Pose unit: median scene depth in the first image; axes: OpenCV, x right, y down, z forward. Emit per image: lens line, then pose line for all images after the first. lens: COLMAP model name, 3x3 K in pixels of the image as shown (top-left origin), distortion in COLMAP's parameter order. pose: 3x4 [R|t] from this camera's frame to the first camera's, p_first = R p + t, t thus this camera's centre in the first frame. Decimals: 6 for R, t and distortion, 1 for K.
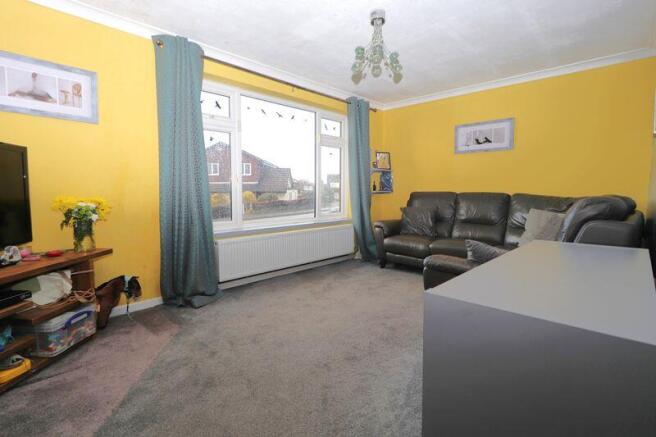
lens RADIAL K [[312.1, 0, 330.8], [0, 312.1, 216.5], [0, 0, 1]] dist [0.001474, 0.000151]
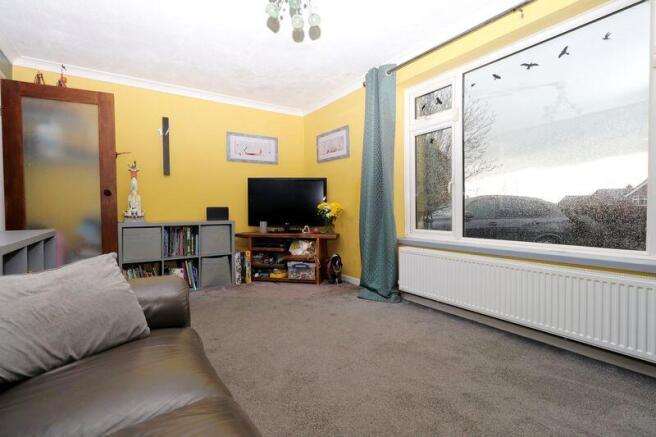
lens RADIAL K [[312.1, 0, 330.8], [0, 312.1, 216.5], [0, 0, 1]] dist [0.001474, 0.000151]
pose [[-0.204343, 0.030292, -0.978431, 0.671293], [-0.069189, 0.996574, 0.045304, -0.051494], [0.976451, 0.076954, -0.201547, 1.030738]]
